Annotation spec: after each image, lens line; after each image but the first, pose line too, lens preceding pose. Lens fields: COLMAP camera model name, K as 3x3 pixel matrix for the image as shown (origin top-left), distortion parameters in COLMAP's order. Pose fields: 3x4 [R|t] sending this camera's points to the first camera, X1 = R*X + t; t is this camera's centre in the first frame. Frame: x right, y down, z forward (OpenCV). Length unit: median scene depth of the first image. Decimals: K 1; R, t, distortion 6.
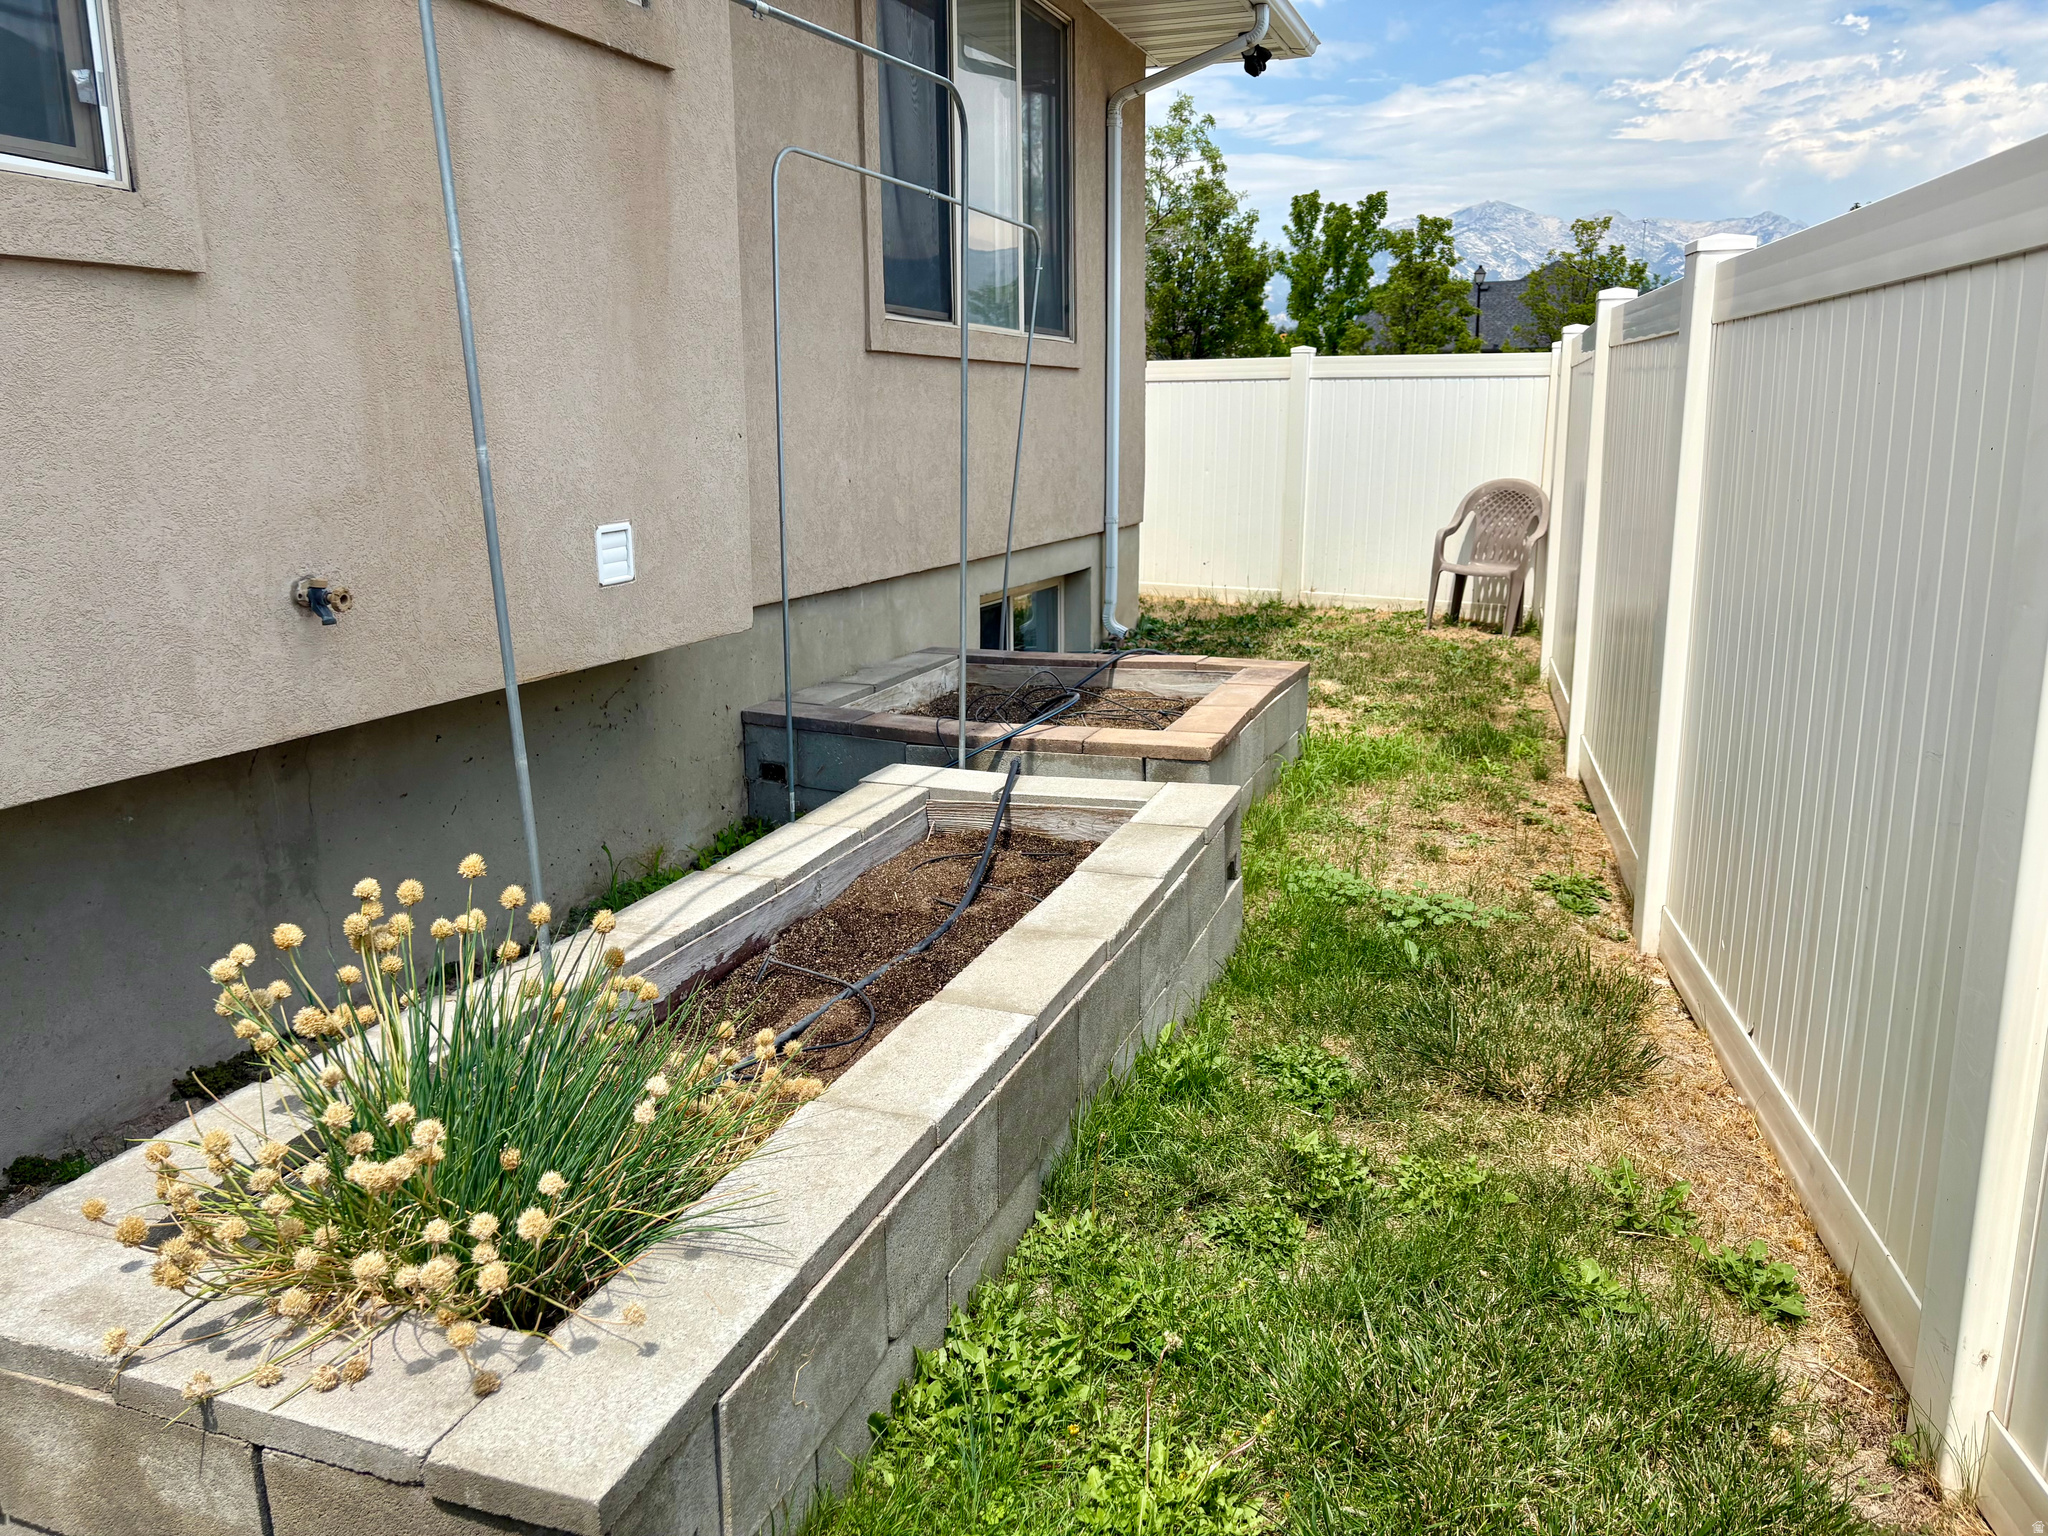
lens RADIAL K [[1547.2, 0, 1020.4], [0, 1547.2, 764.8], [0, 0, 1]] dist [0.038734, -0.019929]
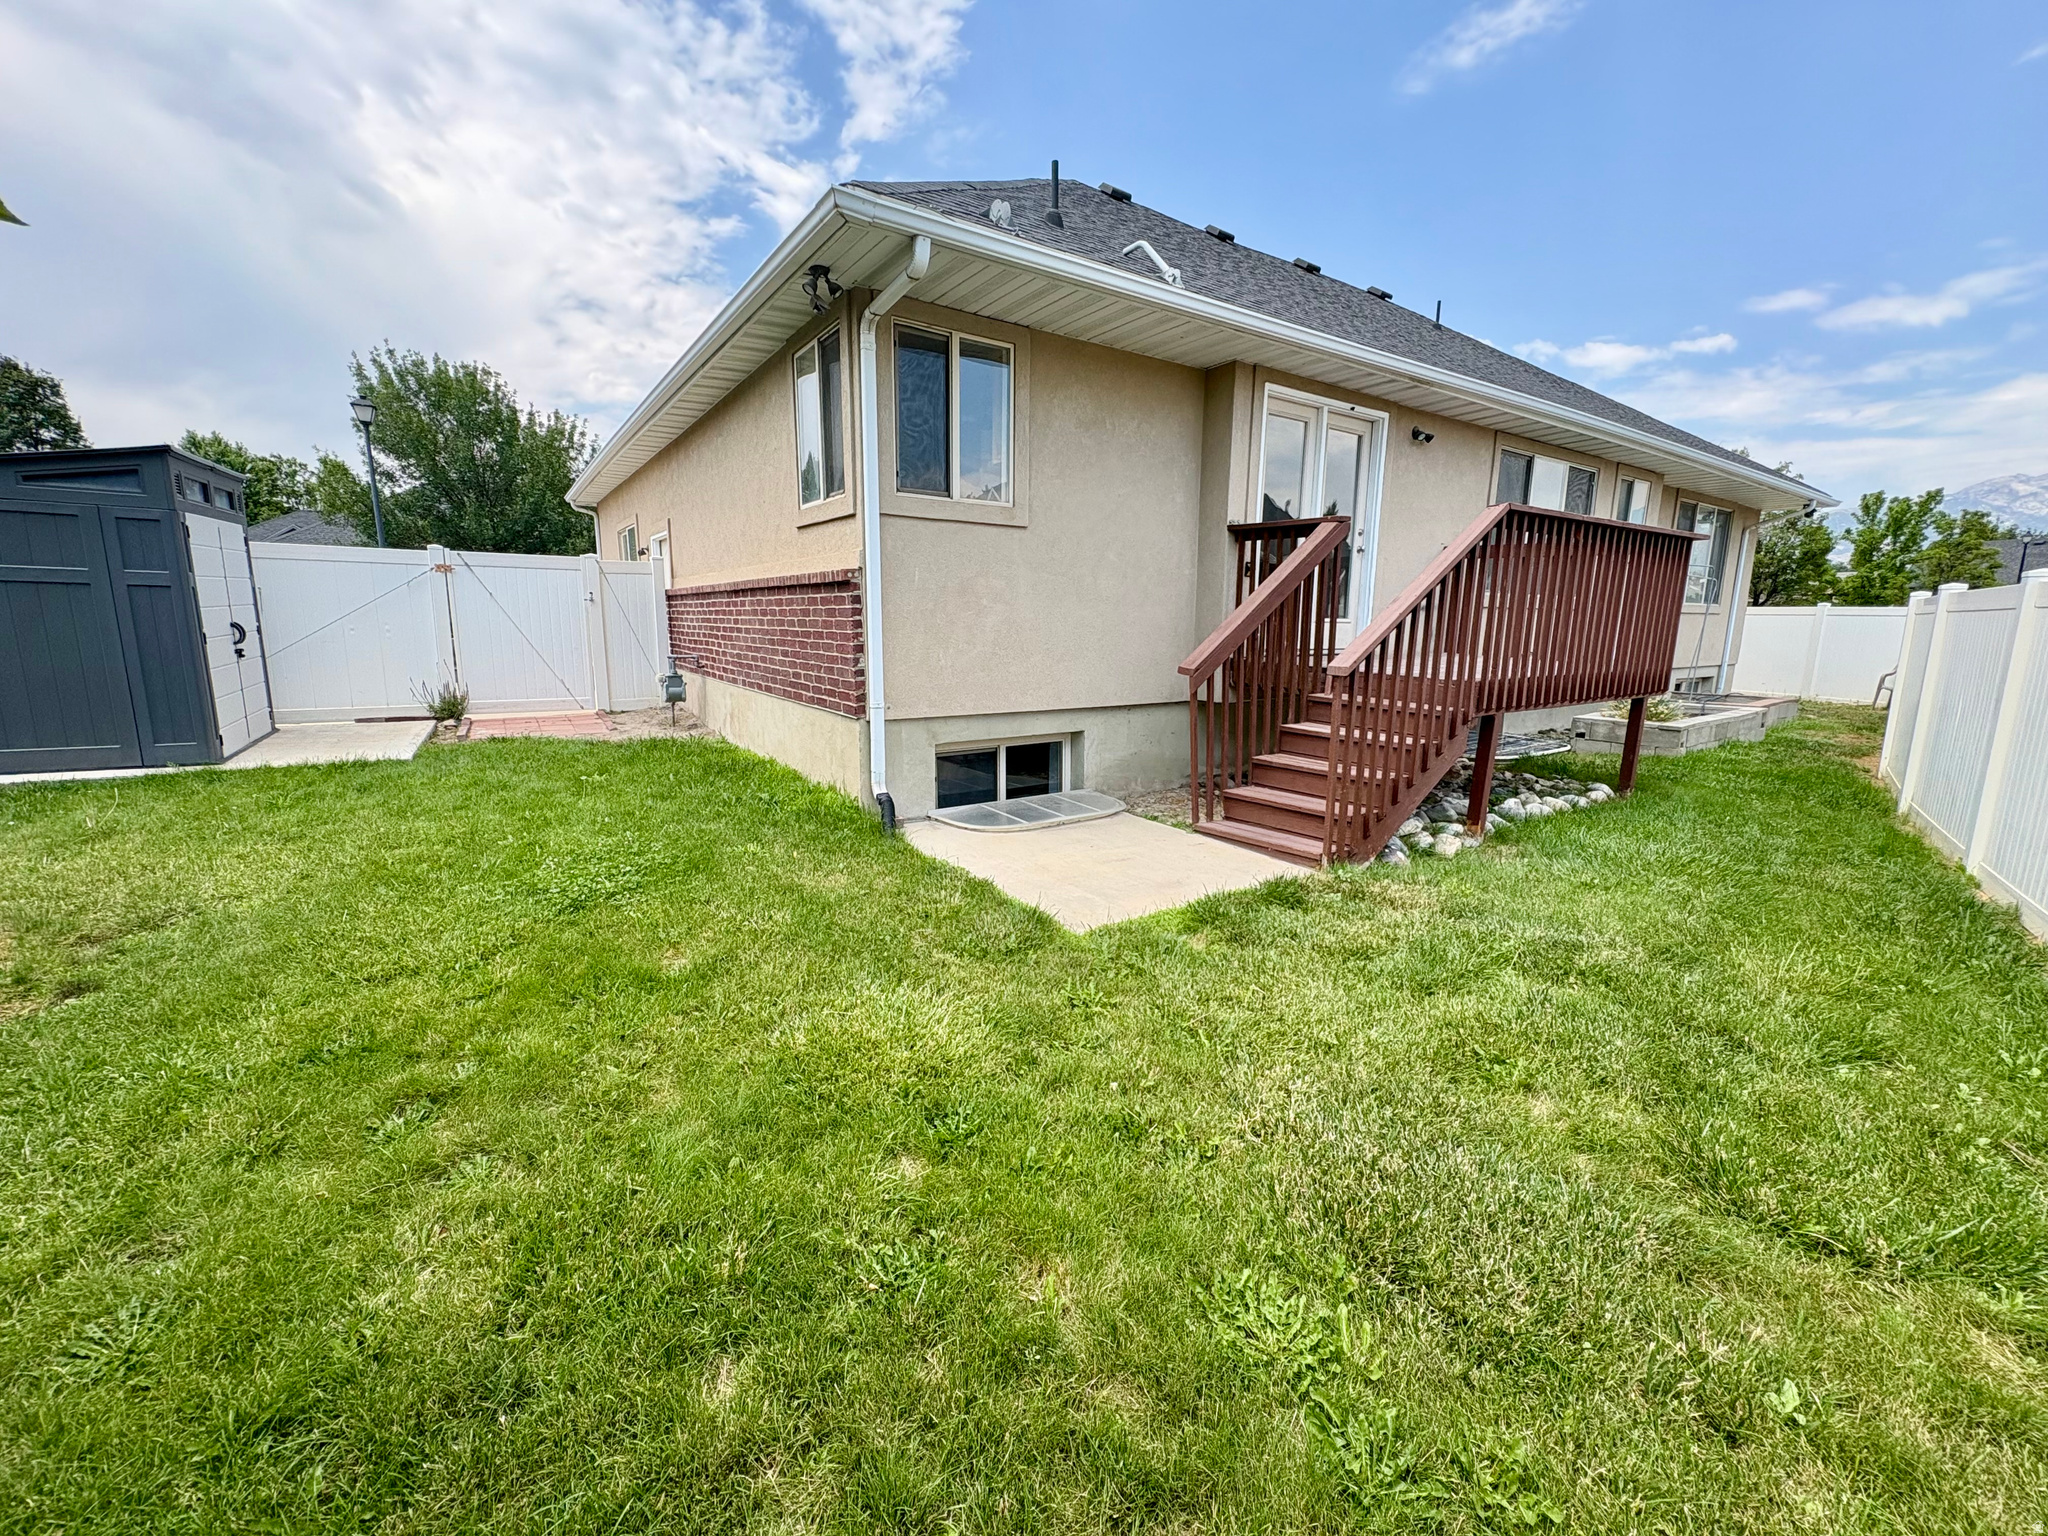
lens RADIAL K [[816.2, 0, 1033.0], [0, 816.2, 761.6], [0, 0, 1]] dist [0.000734, -0.000476]
pose [[0.816582, 0.120045, -0.564609, -0.021184], [-0.144029, 0.989571, 0.002092, 0.040057], [0.558972, 0.079612, 0.825356, -0.185898]]
